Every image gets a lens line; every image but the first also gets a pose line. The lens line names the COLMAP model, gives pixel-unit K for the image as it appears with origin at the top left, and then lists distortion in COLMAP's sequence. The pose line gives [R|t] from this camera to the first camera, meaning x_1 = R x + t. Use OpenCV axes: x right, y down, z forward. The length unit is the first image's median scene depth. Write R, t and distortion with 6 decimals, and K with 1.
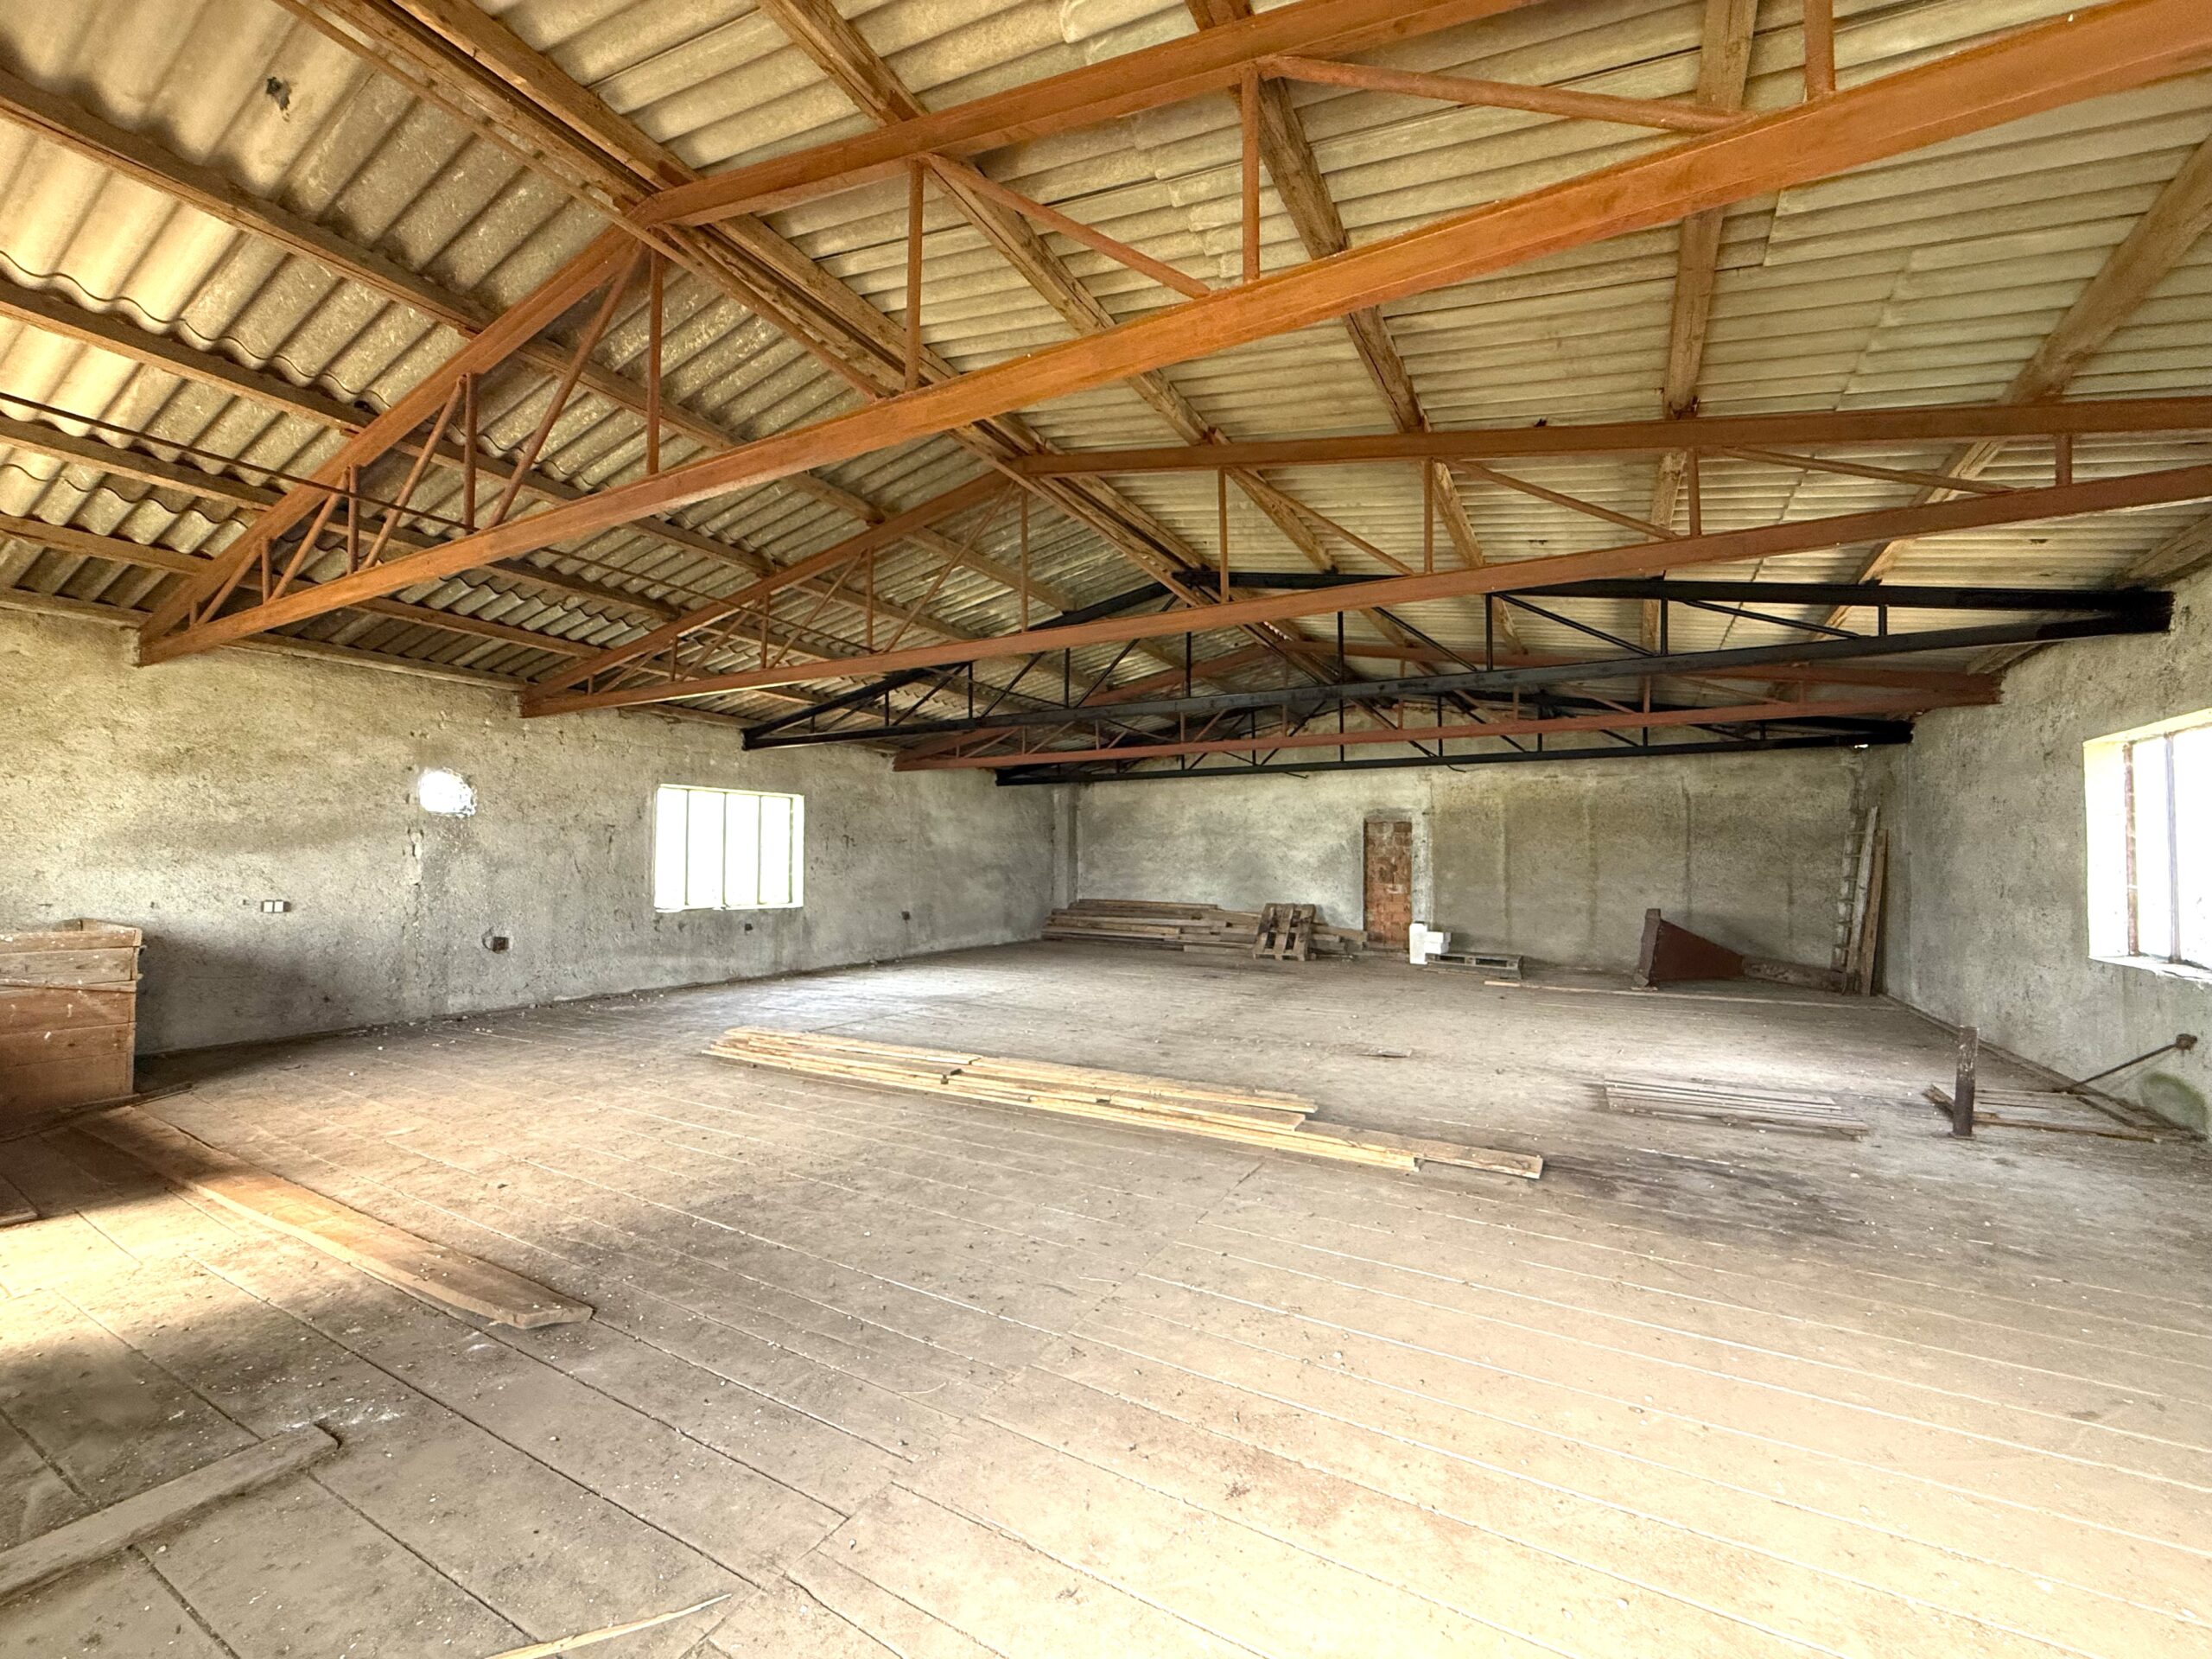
lens RADIAL K [[878.8, 0, 1103.3], [0, 878.8, 835.0], [0, 0, 1]] dist [0.000486, 0.000367]
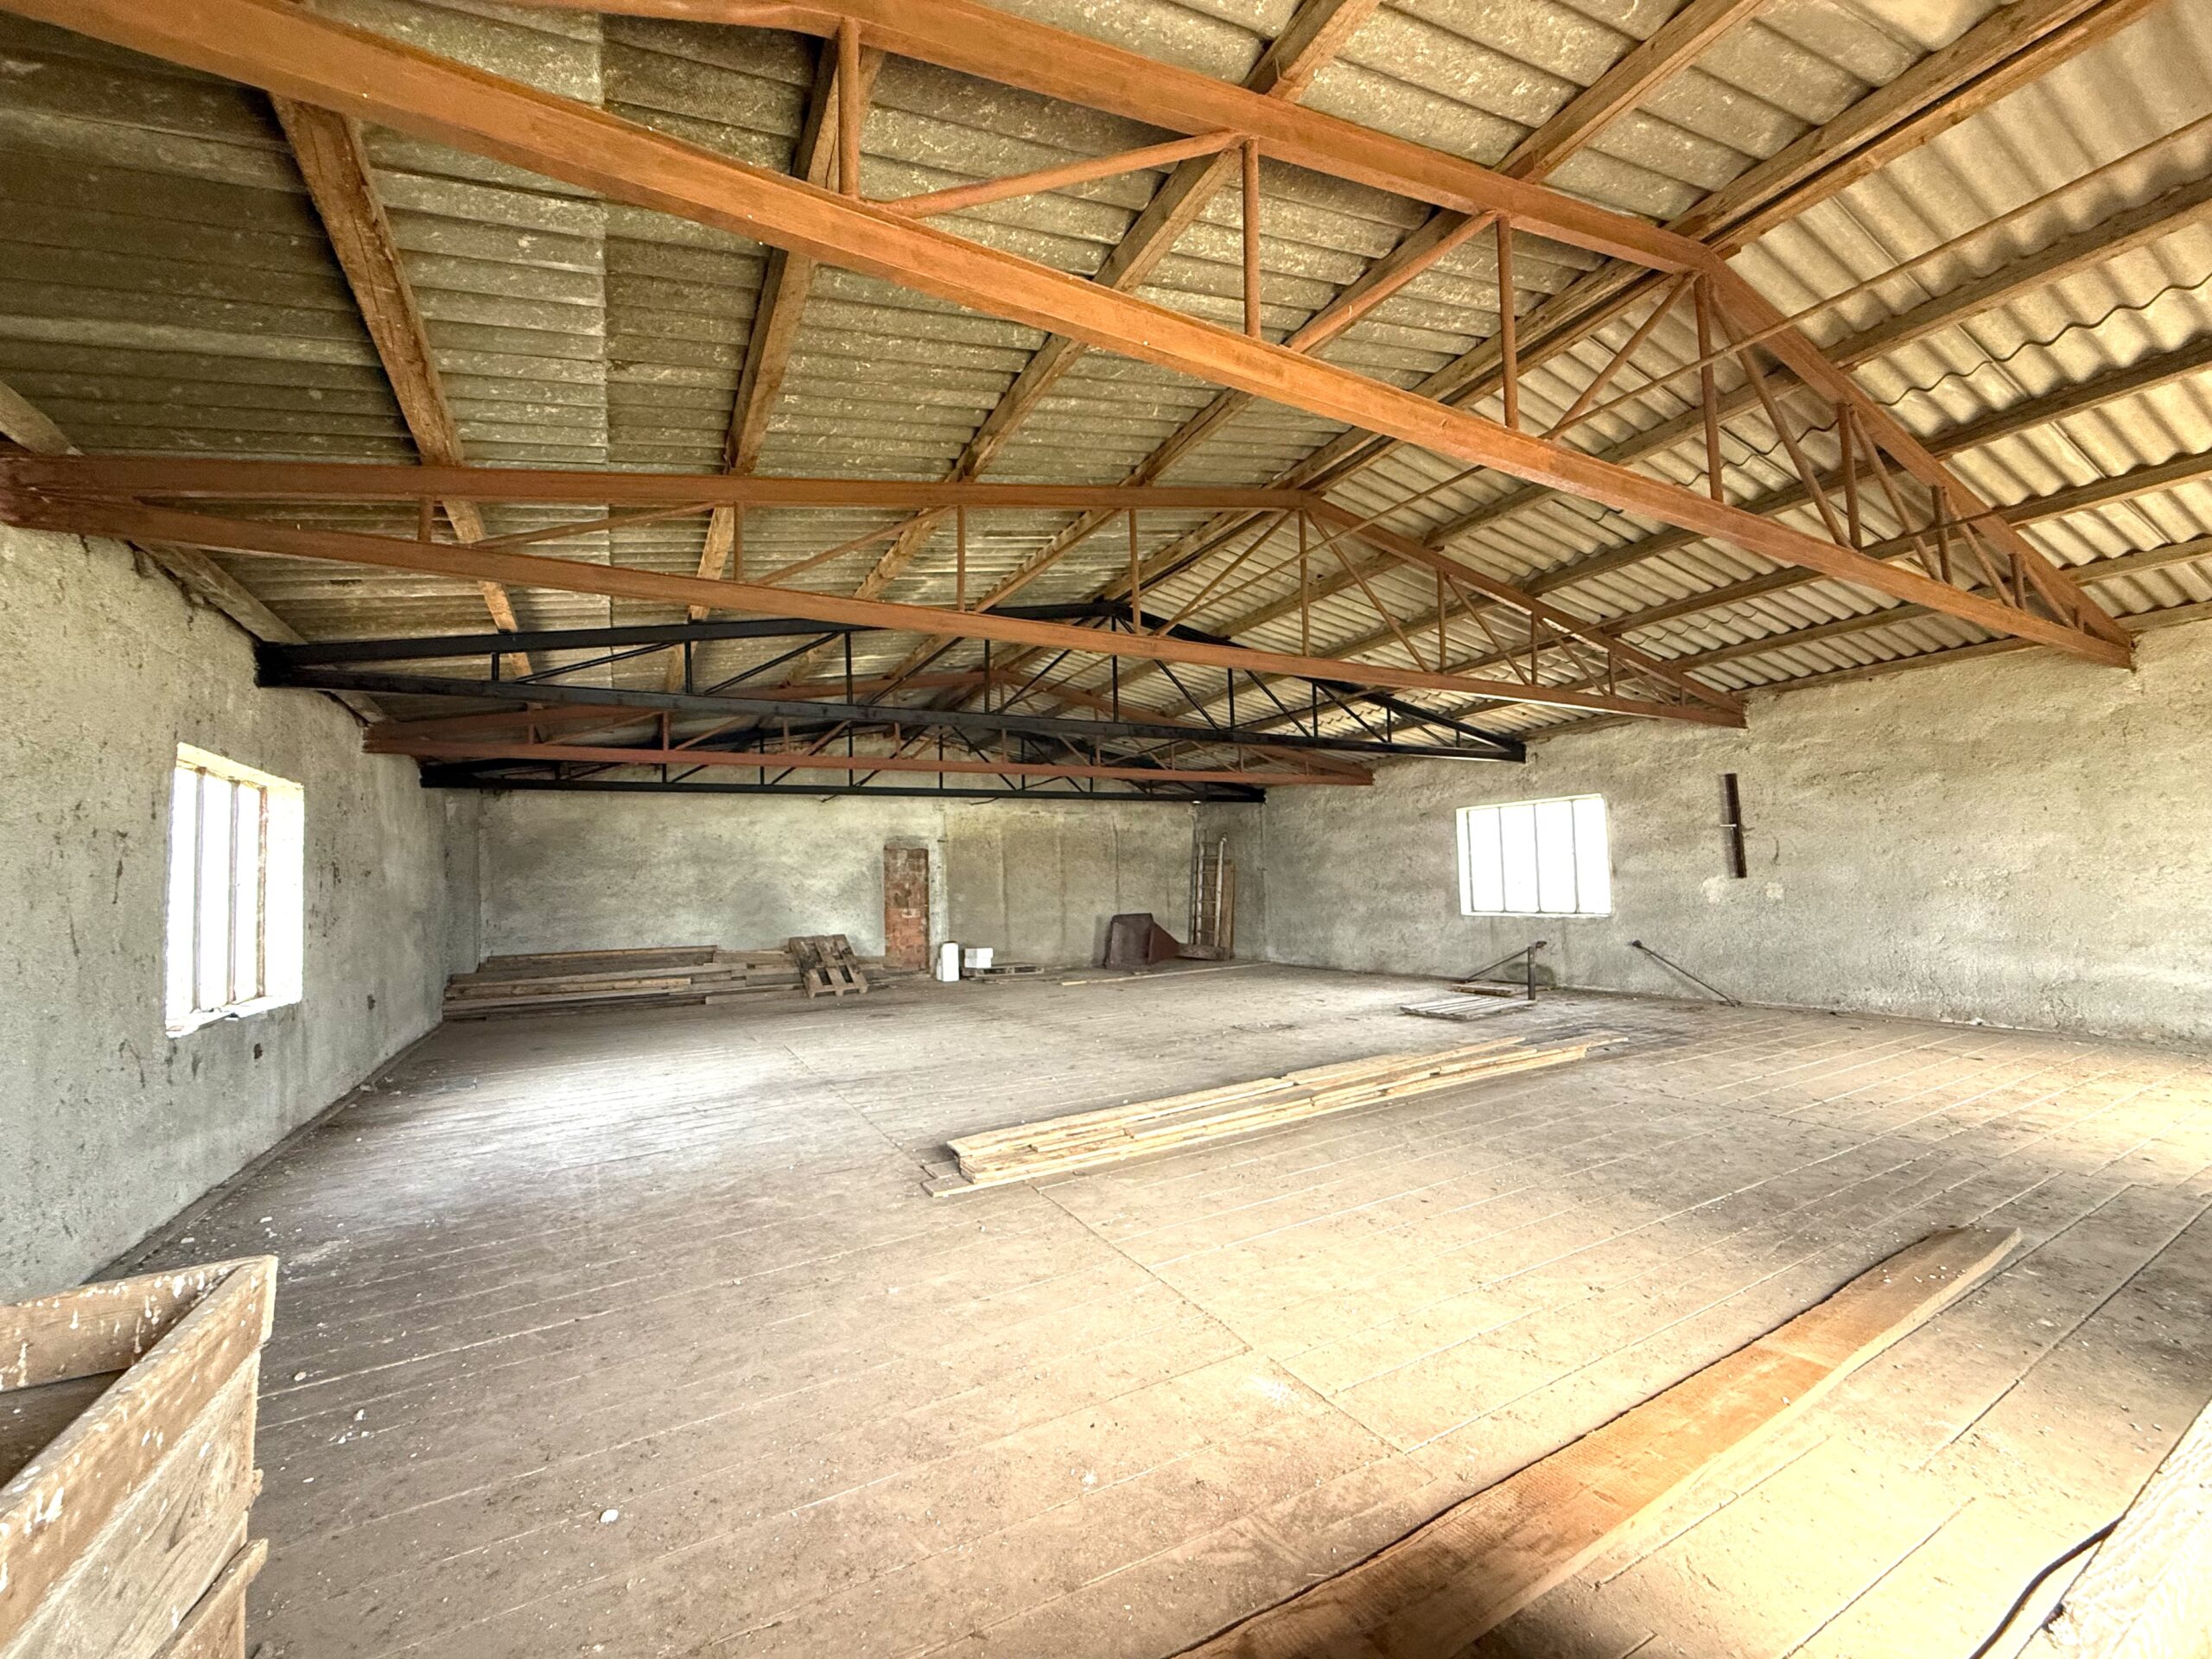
lens RADIAL K [[878.8, 0, 1103.6], [0, 878.8, 834.2], [0, 0, 1]] dist [0.000486, 0.000367]
pose [[0.520565, 0.022909, 0.853514, -0.448156], [0.010535, 0.999392, -0.033250, 0.005189], [-0.853757, 0.026300, 0.520007, 0.271171]]
